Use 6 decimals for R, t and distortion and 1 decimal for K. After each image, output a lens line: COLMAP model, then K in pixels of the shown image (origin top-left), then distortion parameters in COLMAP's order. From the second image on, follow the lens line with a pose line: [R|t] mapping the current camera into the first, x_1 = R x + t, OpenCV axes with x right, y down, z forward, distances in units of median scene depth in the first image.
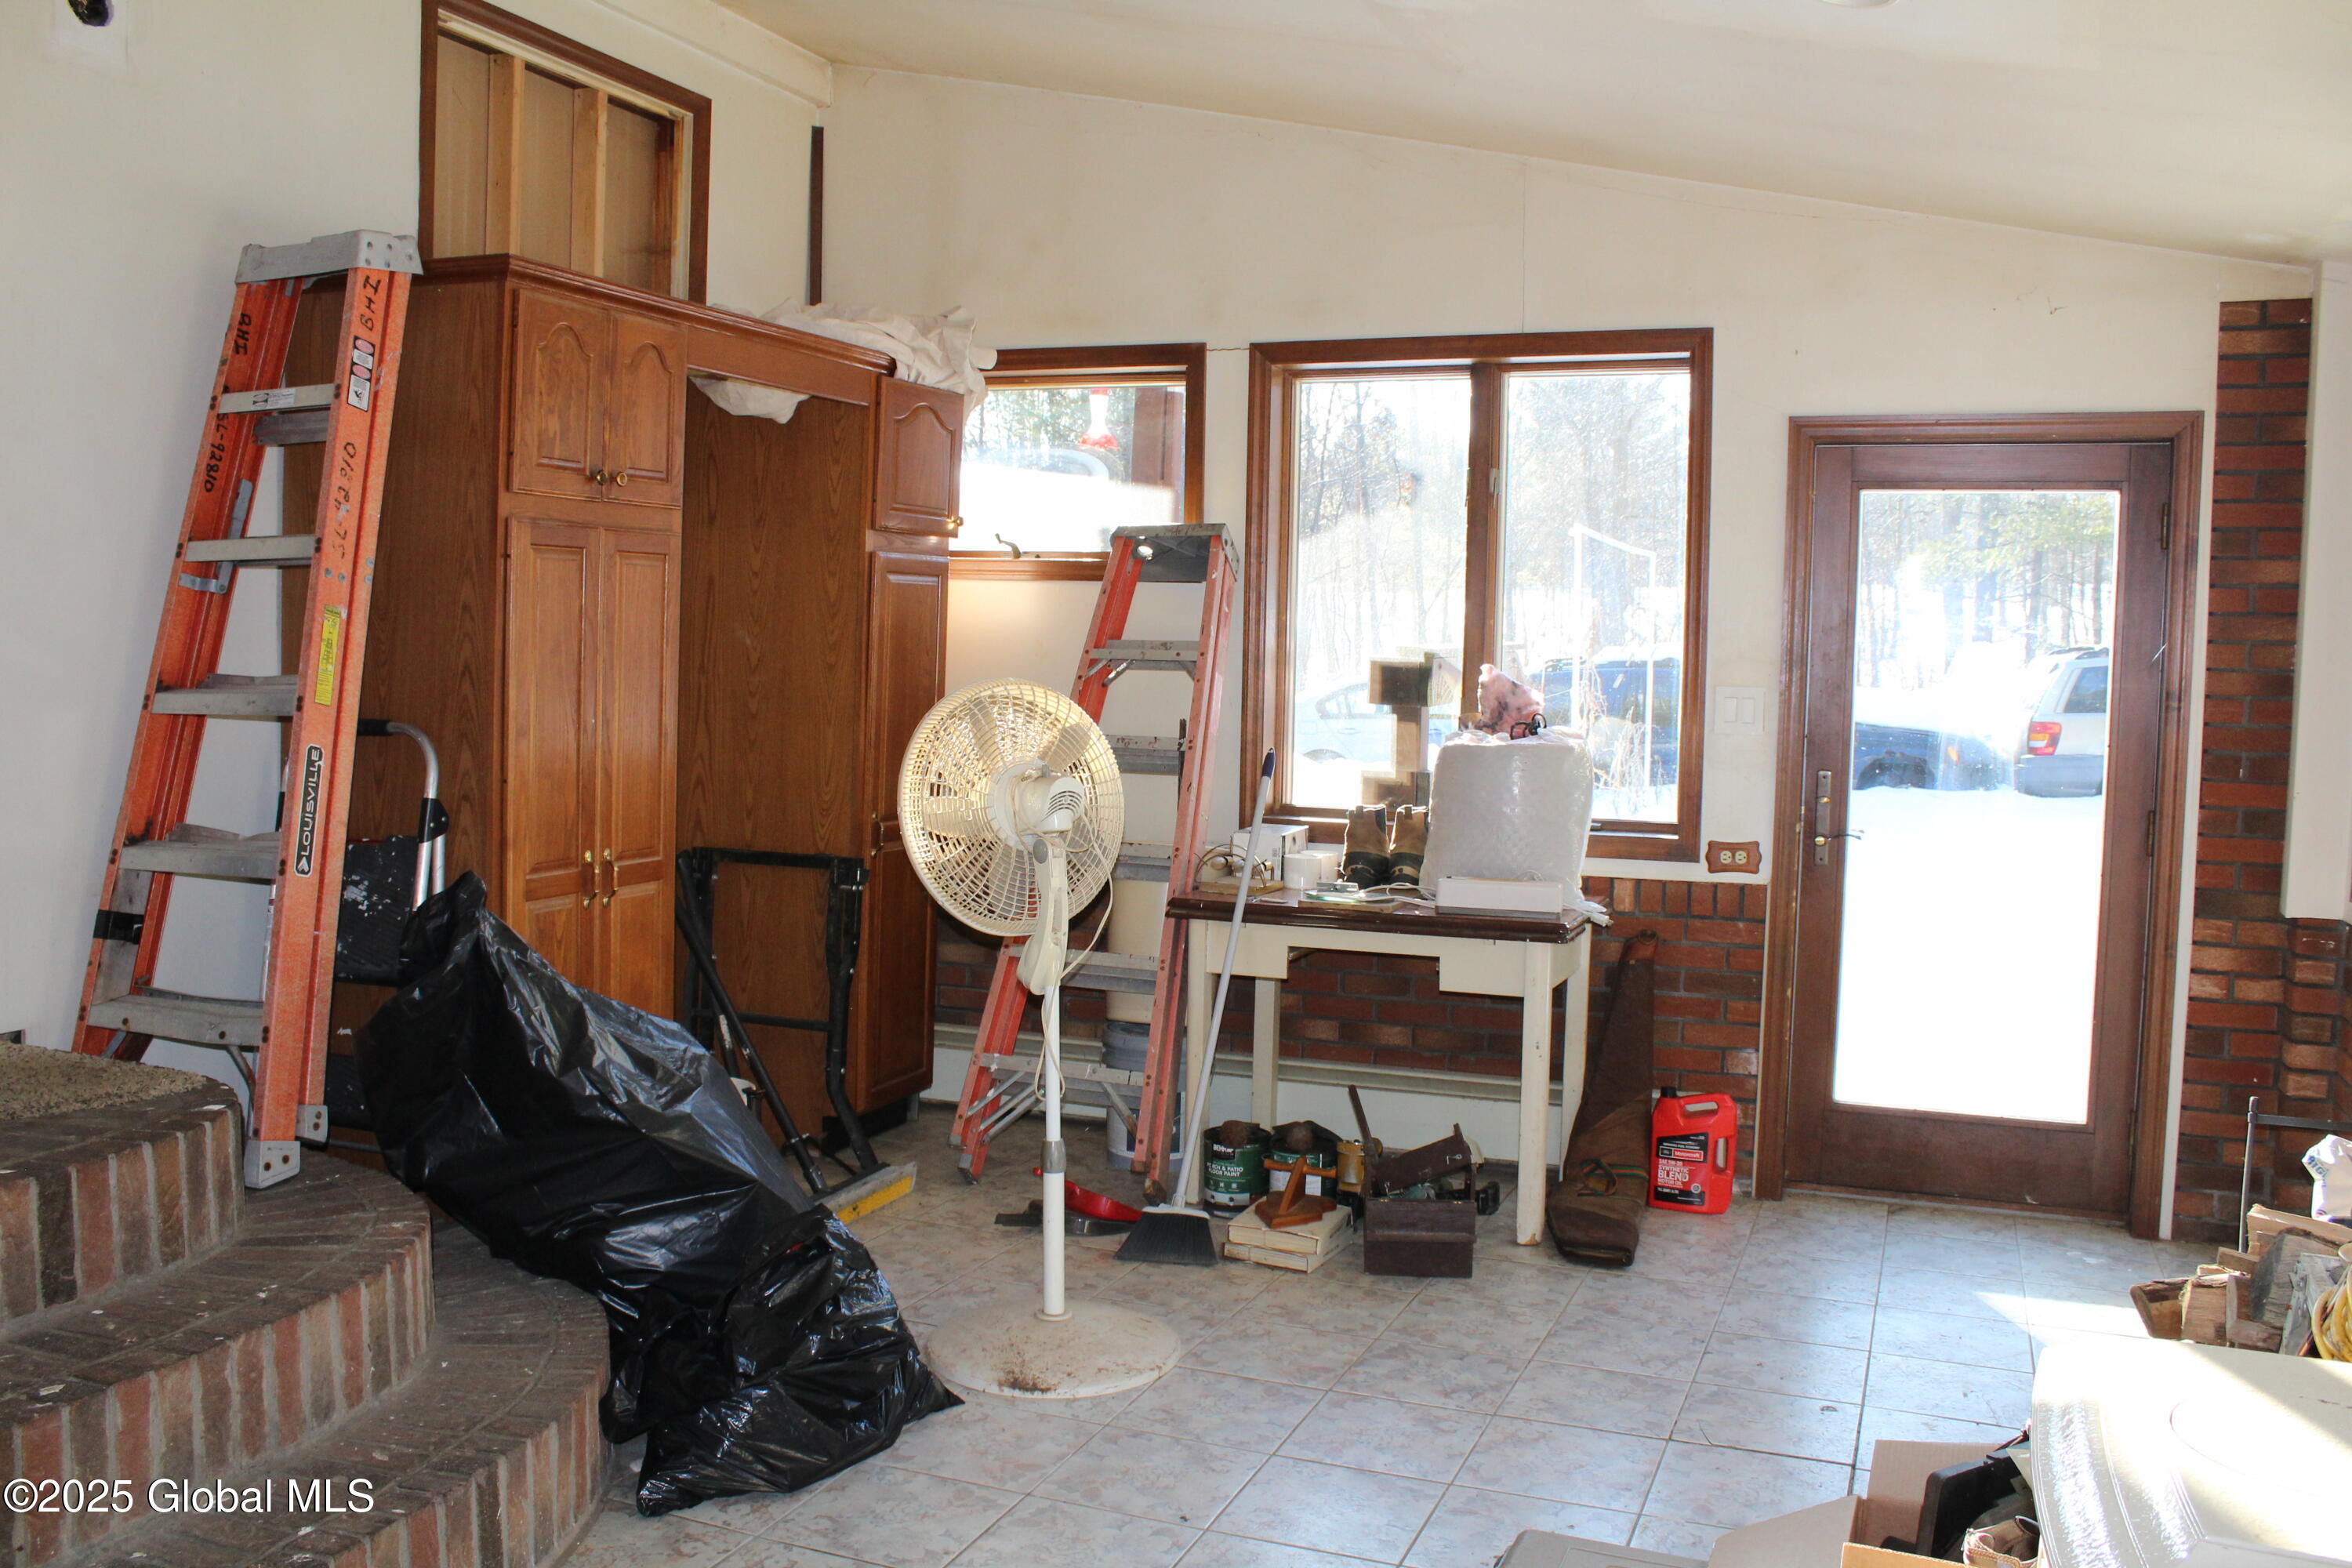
lens RADIAL K [[1977.7, 0, 1163.5], [0, 1977.7, 789.4], [0, 0, 1]] dist [-0.169382, 0.146383]
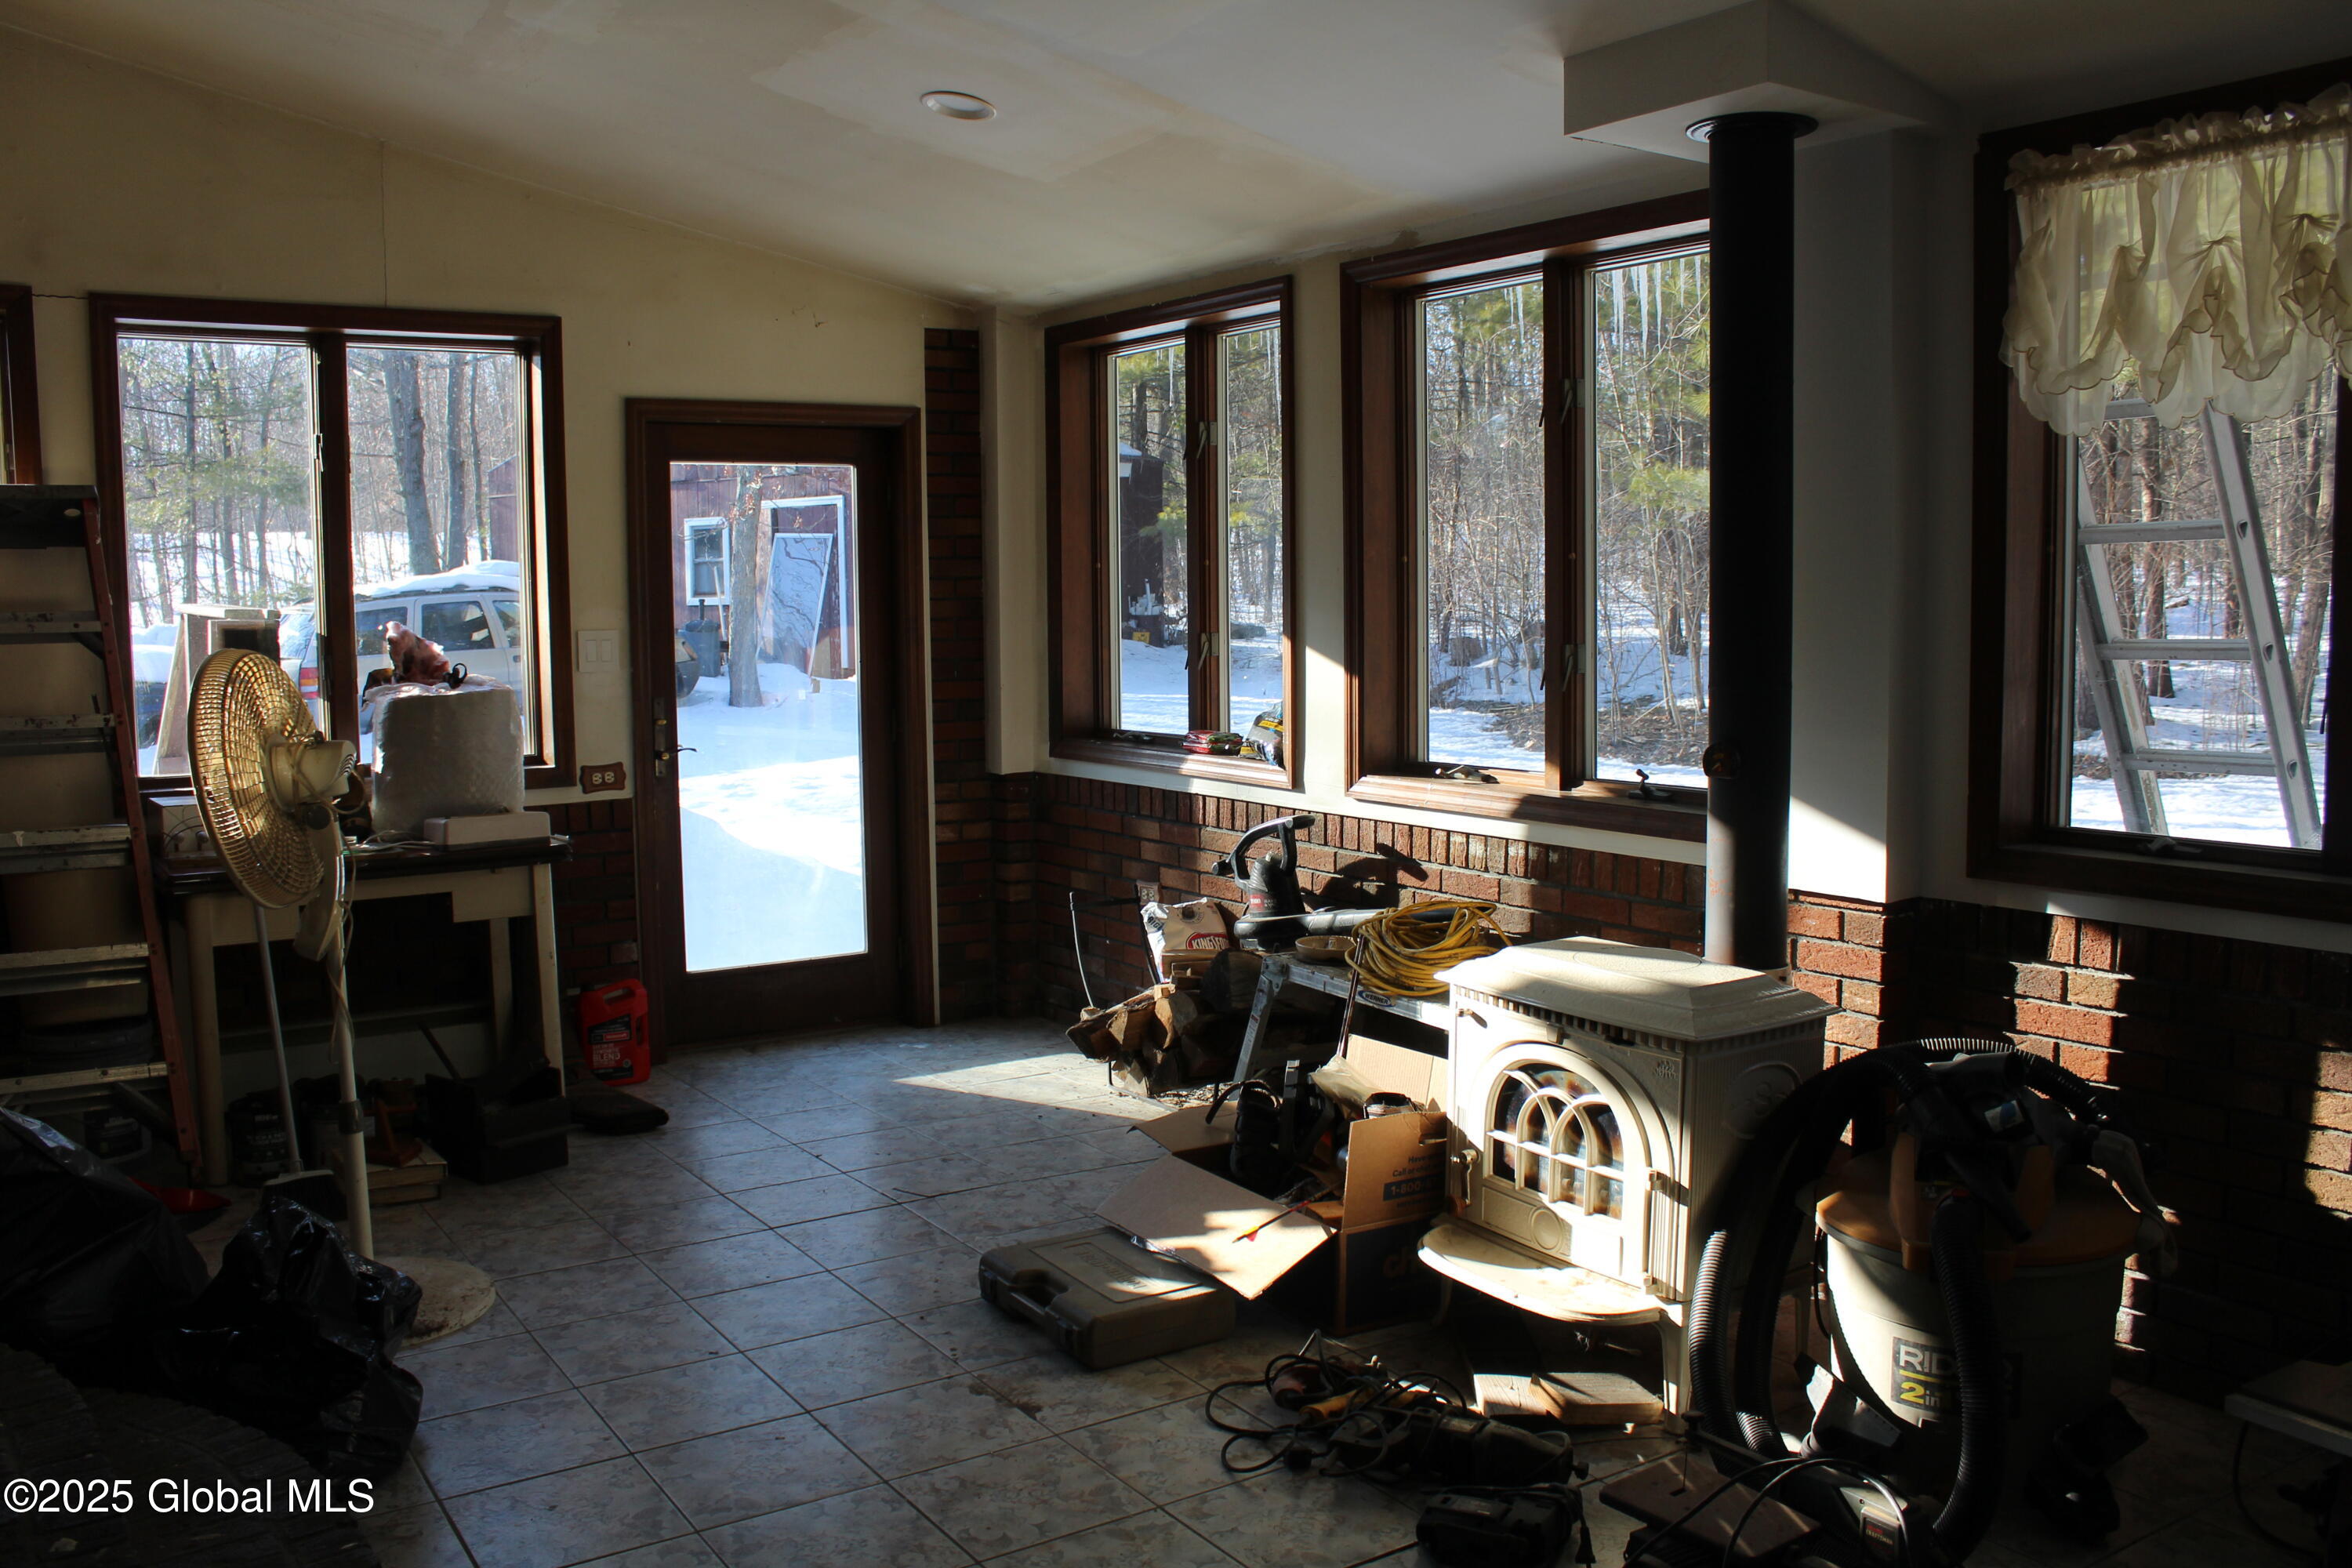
lens RADIAL K [[1977.7, 0, 1163.5], [0, 1977.7, 789.4], [0, 0, 1]] dist [-0.169382, 0.146383]
pose [[0.558344, -0.103917, 0.823076, -0.484305], [0.084098, 0.994103, 0.068461, -0.009766], [-0.825336, 0.030994, 0.563790, 0.073834]]
